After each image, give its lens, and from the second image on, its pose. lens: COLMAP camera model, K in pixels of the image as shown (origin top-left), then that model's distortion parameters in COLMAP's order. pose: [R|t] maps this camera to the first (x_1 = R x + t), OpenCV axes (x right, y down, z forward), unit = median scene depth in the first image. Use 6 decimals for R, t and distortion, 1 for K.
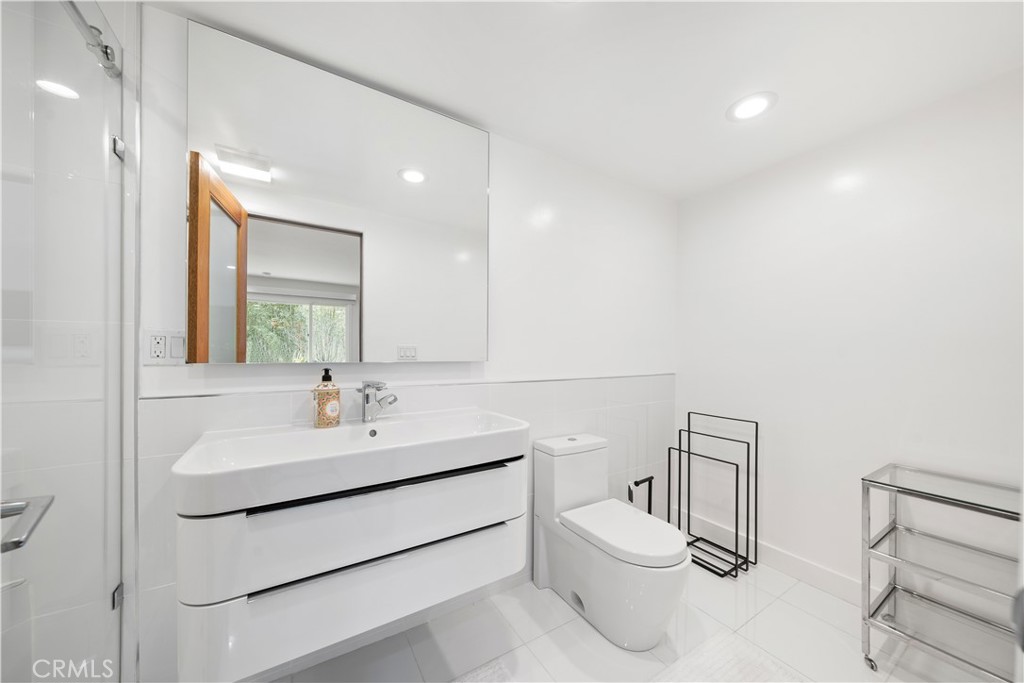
lens RADIAL K [[357.9, 0, 512.0], [0, 357.9, 341.5], [0, 0, 1]] dist [-0.000456, 0.000028]
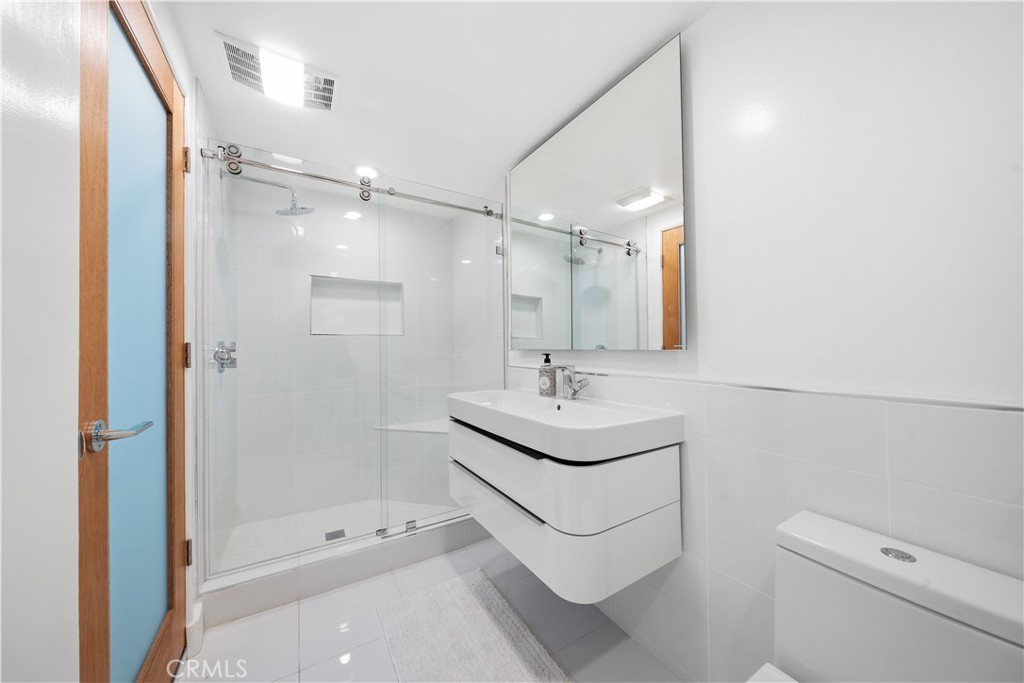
lens RADIAL K [[352.5, 0, 508.0], [0, 352.5, 339.9], [0, 0, 1]] dist [-0.000417, 0.000207]
pose [[-0.012592, -0.032506, -0.999392, 0.821240], [0.024689, 0.999157, -0.032809, 0.063252], [0.999616, -0.025087, -0.011779, 0.859572]]
